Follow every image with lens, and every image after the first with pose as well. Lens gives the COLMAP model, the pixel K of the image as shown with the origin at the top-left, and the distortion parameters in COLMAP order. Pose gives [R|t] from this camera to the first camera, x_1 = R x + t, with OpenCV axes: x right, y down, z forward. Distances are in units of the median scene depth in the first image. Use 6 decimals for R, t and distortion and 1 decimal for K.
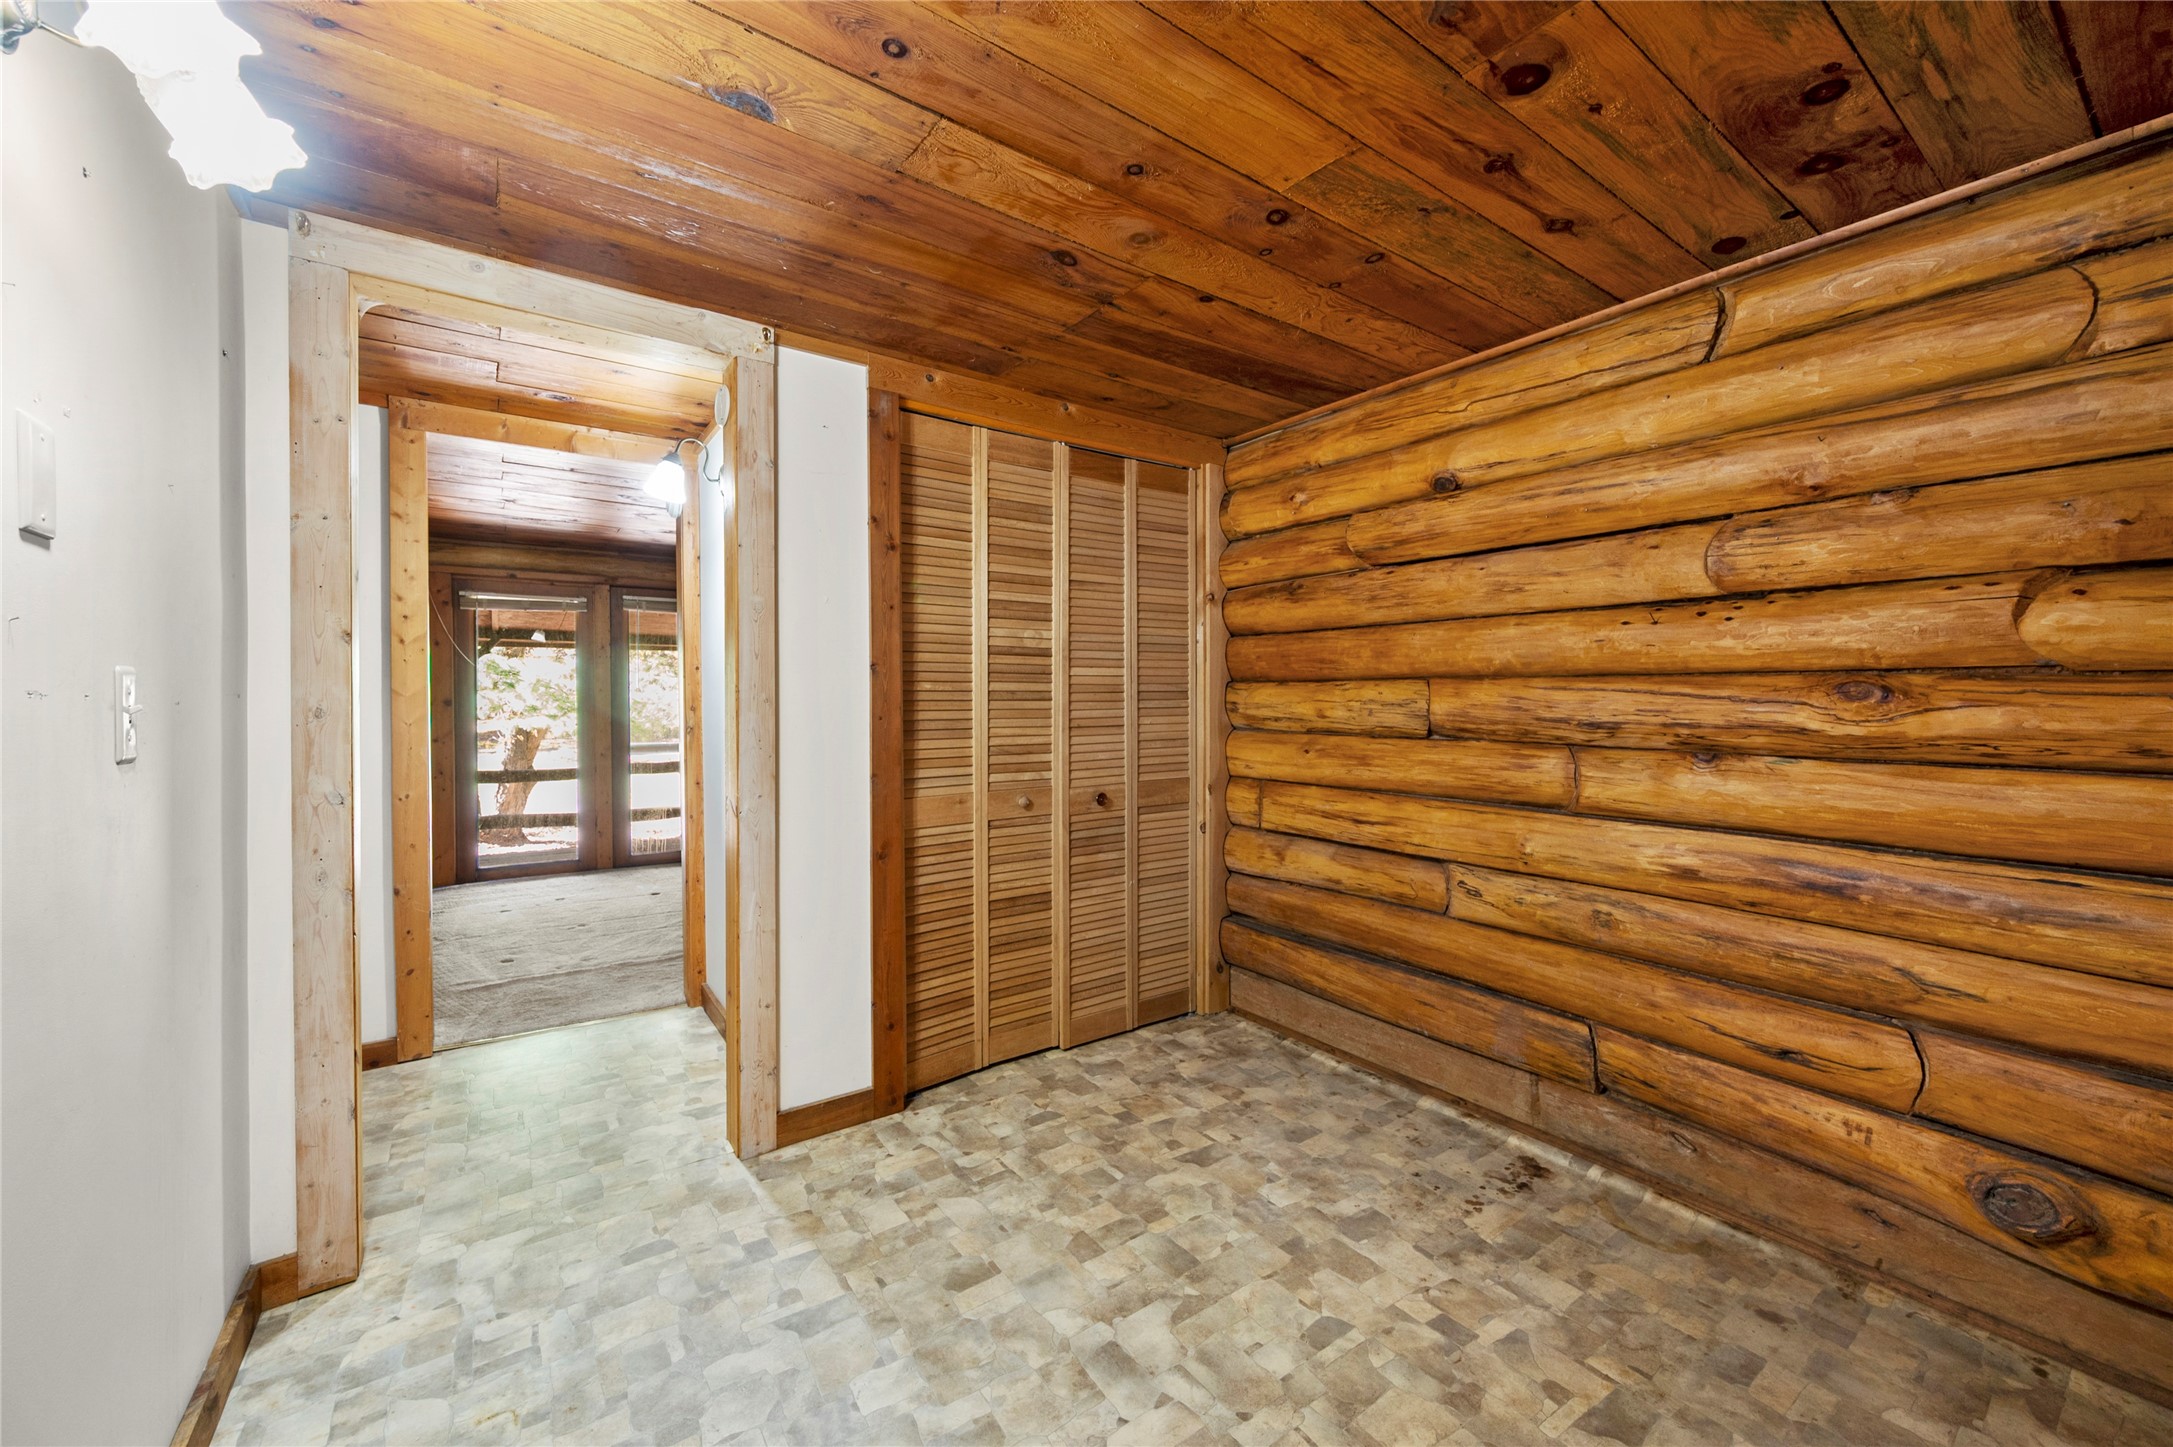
lens RADIAL K [[848.1, 0, 1077.7], [0, 848.1, 684.4], [0, 0, 1]] dist [-0.001227, -0.000082]
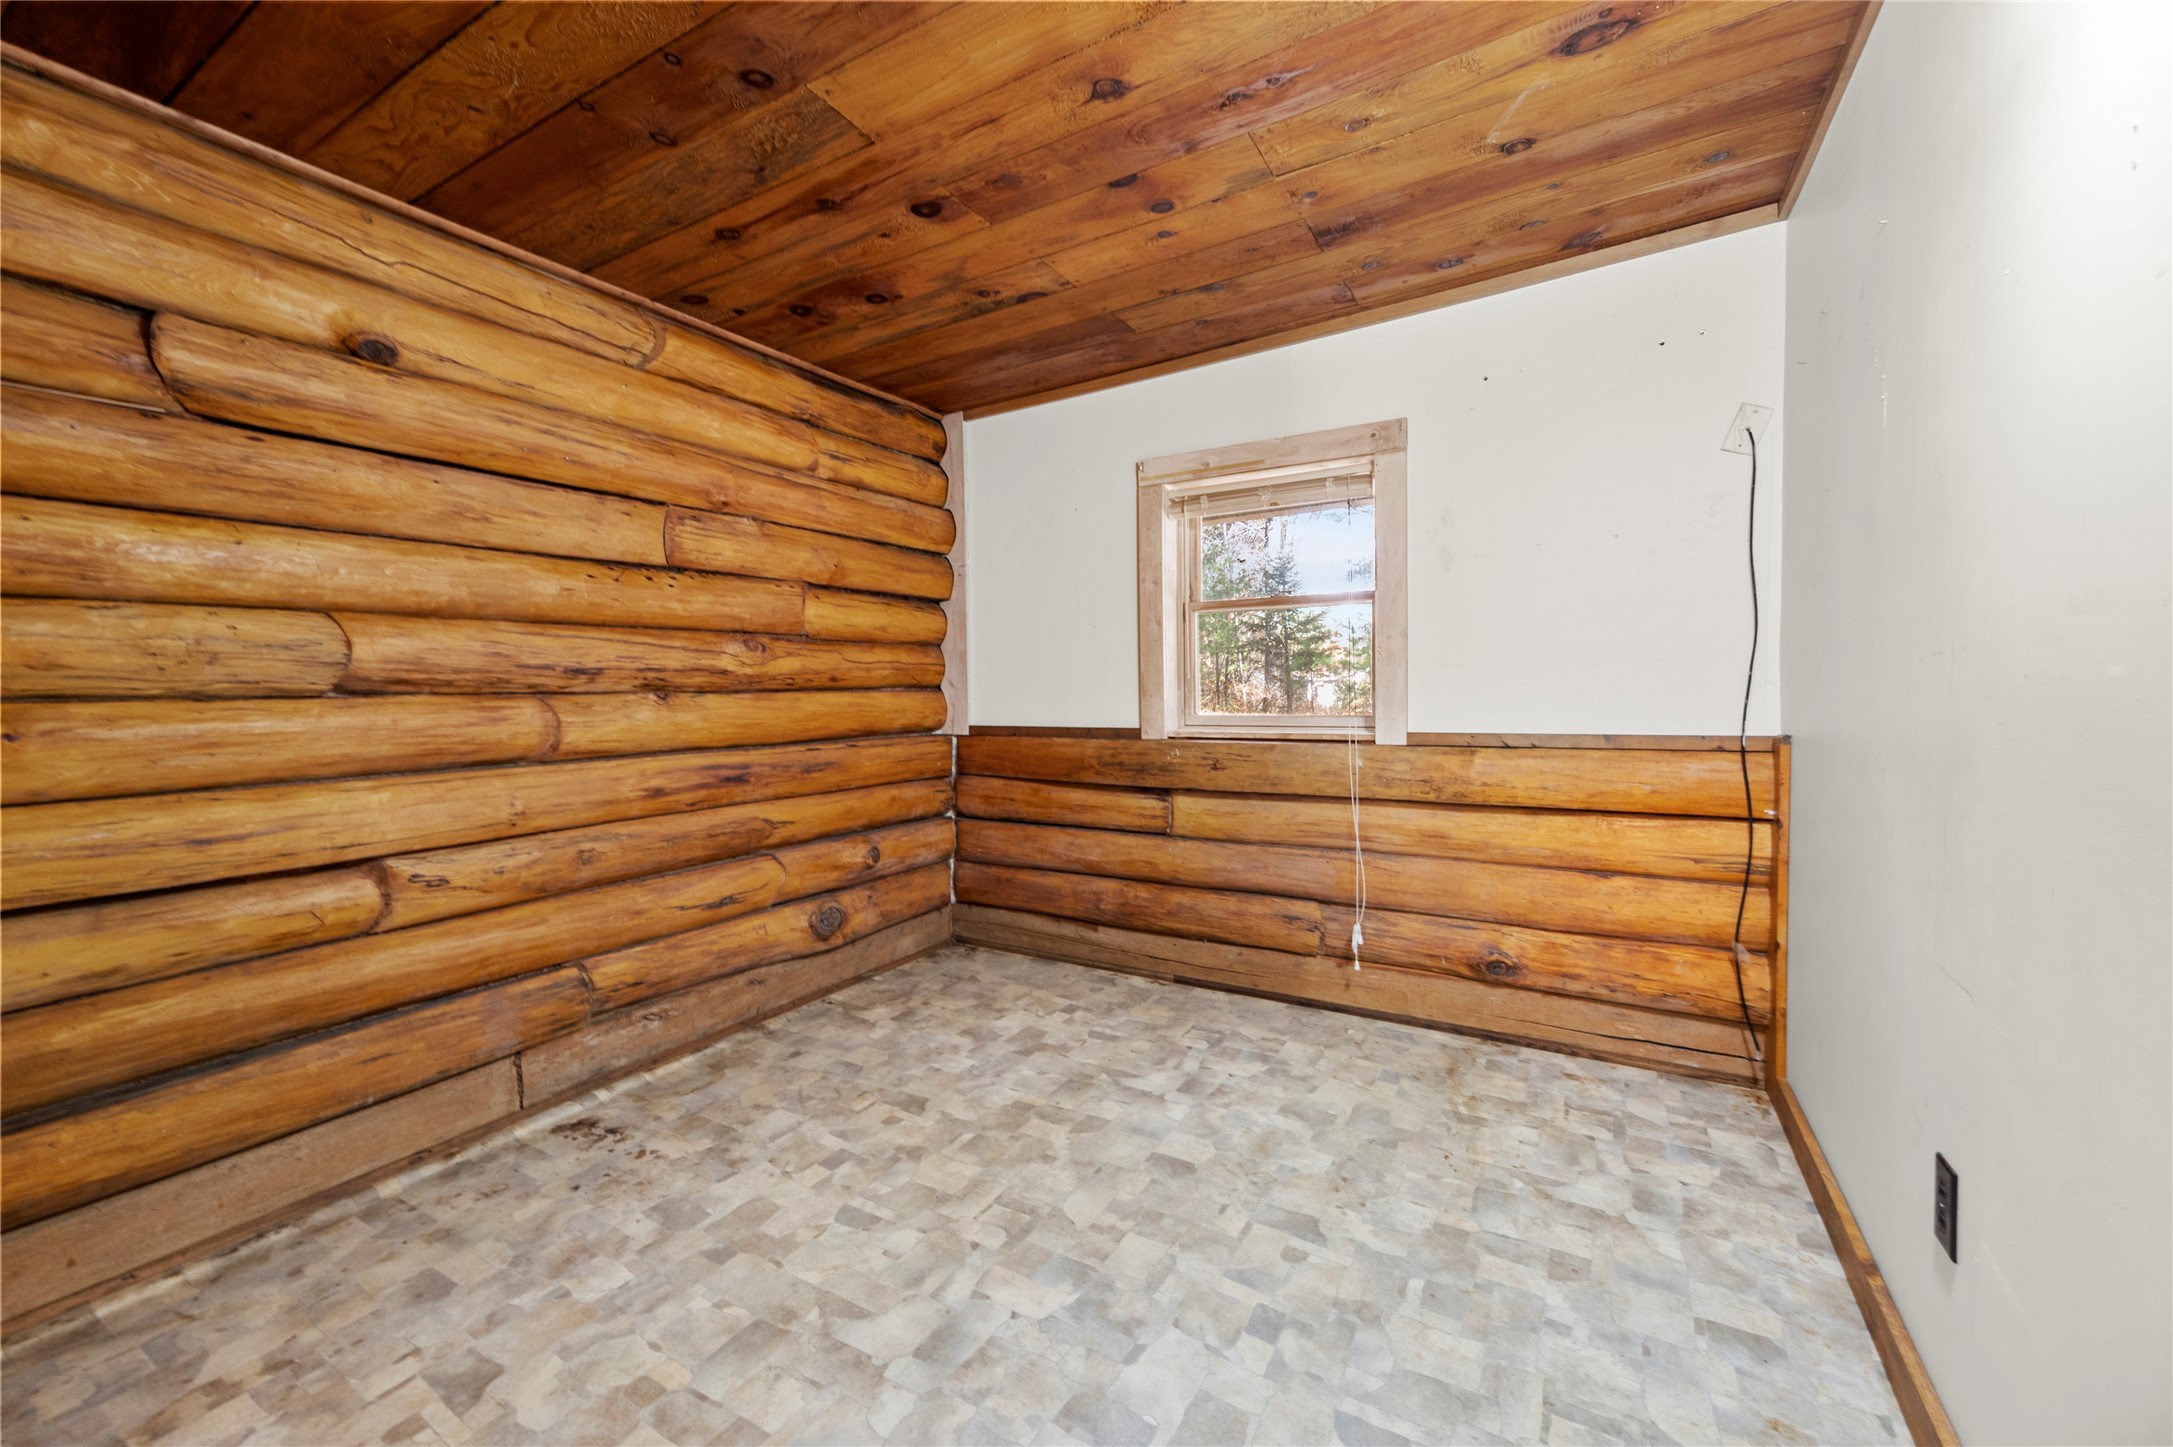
lens RADIAL K [[866.0, 0, 1090.3], [0, 866.0, 698.6], [0, 0, 1]] dist [-0.000691, -0.000404]
pose [[-0.421103, -0.004428, 0.907002, -0.630907], [0.004886, 0.999962, 0.007150, 0.080177], [-0.907000, 0.007443, -0.421066, 0.916457]]
